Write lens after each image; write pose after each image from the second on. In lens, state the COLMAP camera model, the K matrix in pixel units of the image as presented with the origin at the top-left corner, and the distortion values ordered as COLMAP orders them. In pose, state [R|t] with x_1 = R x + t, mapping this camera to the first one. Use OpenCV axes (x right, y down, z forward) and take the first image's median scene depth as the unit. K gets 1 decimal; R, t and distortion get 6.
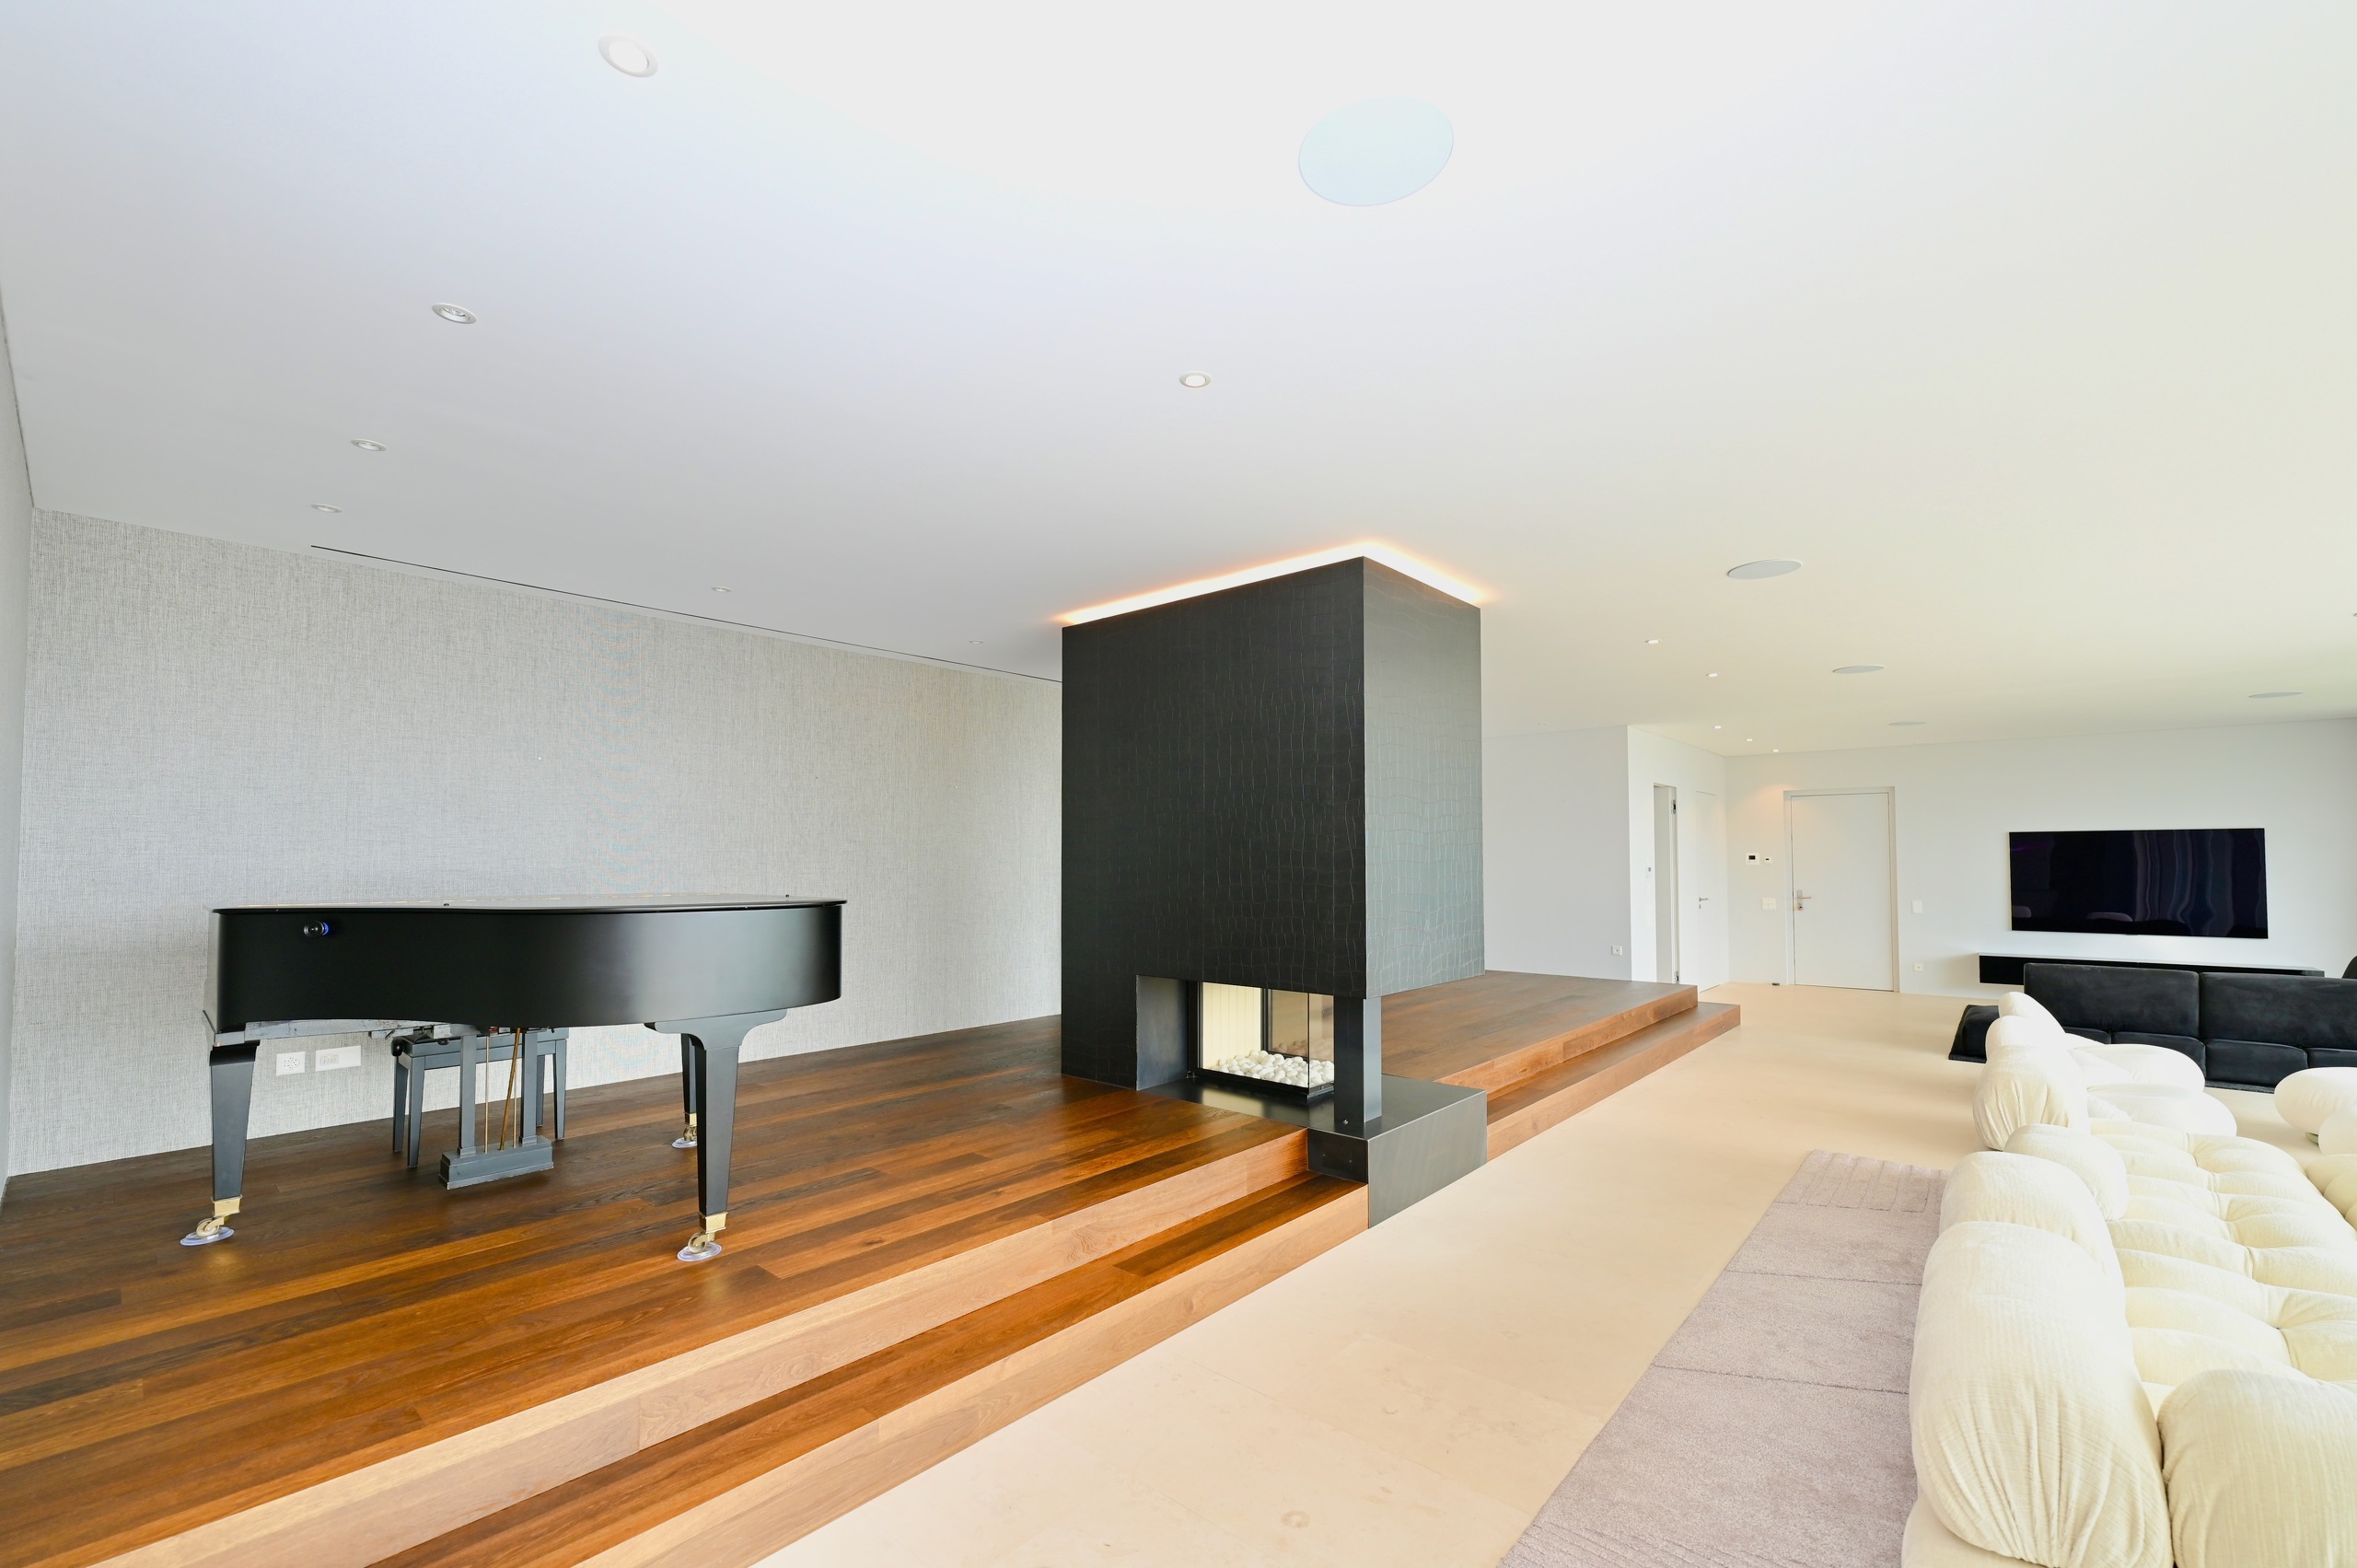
lens RADIAL K [[942.0, 0, 1176.4], [0, 942.0, 846.5], [0, 0, 1]] dist [-0.004929, -0.000314]
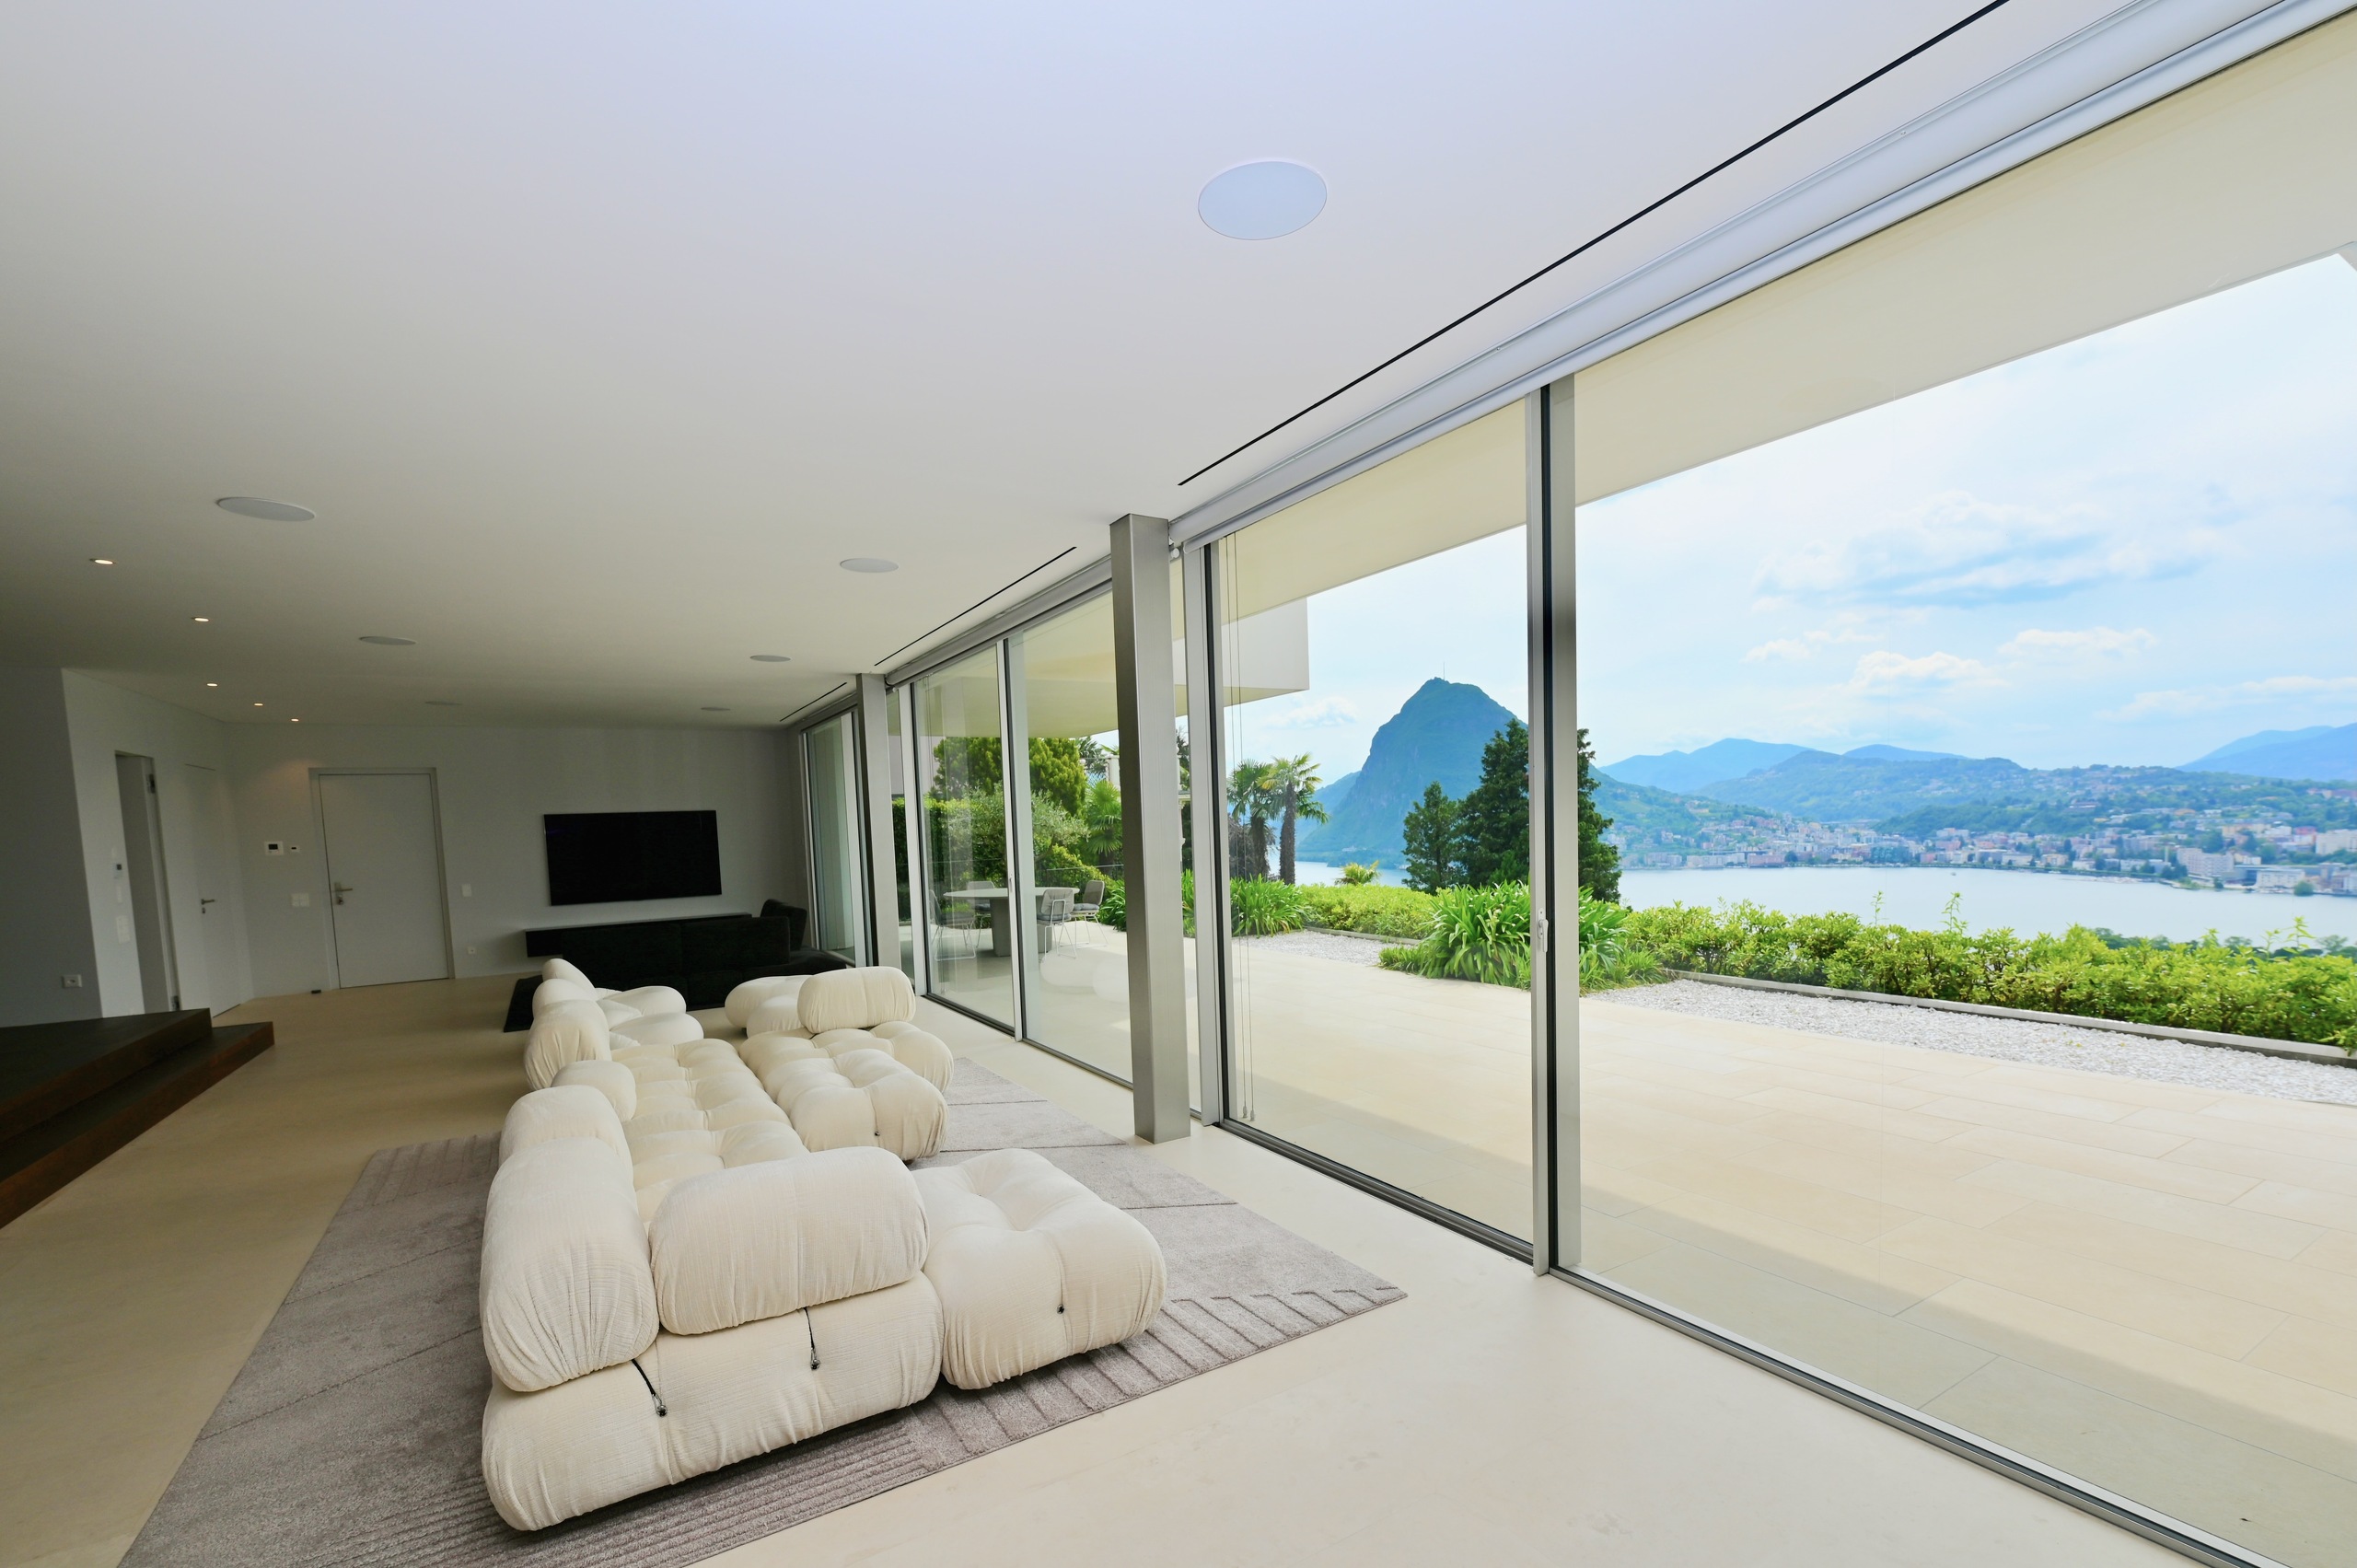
lens RADIAL K [[1051.2, 0, 1187.2], [0, 1051.2, 883.4], [0, 0, 1]] dist [0.008032, -0.000704]
pose [[0.298996, -0.067770, 0.951845, -0.078112], [0.021356, 0.997700, 0.064327, 0.002006], [-0.954015, 0.001094, 0.299756, -0.108024]]
